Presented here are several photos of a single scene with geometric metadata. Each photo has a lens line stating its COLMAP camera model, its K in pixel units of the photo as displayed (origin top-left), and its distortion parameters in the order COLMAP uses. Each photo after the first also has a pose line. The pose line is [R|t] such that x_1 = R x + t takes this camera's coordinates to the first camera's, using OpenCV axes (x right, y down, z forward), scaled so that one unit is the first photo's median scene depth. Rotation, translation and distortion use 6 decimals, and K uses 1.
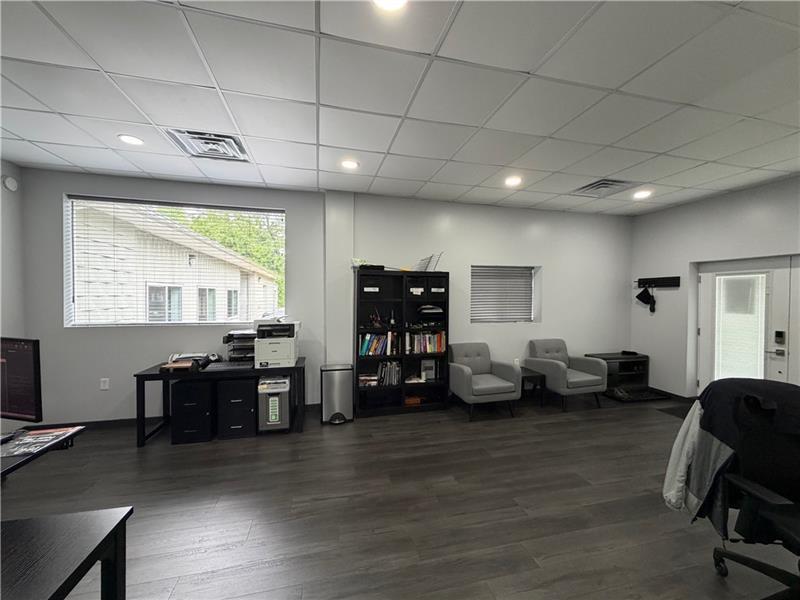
lens RADIAL K [[318.8, 0, 399.1], [0, 318.8, 300.4], [0, 0, 1]] dist [0.001317, -0.000062]
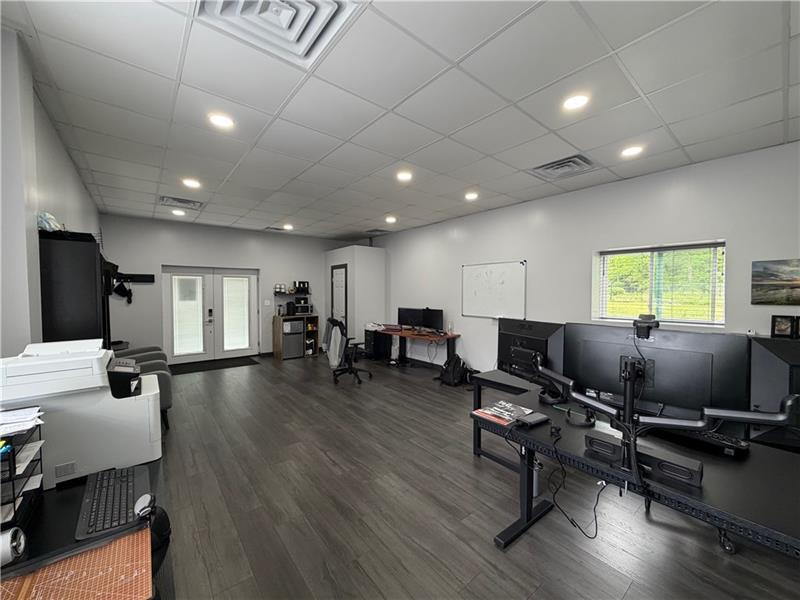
lens RADIAL K [[318.8, 0, 399.8], [0, 318.8, 299.1], [0, 0, 1]] dist [0.001317, -0.000062]
pose [[-0.429190, -0.029332, 0.902738, -0.839472], [0.011277, 0.999221, 0.037829, -0.014964], [-0.903144, 0.026416, -0.428525, 0.759822]]
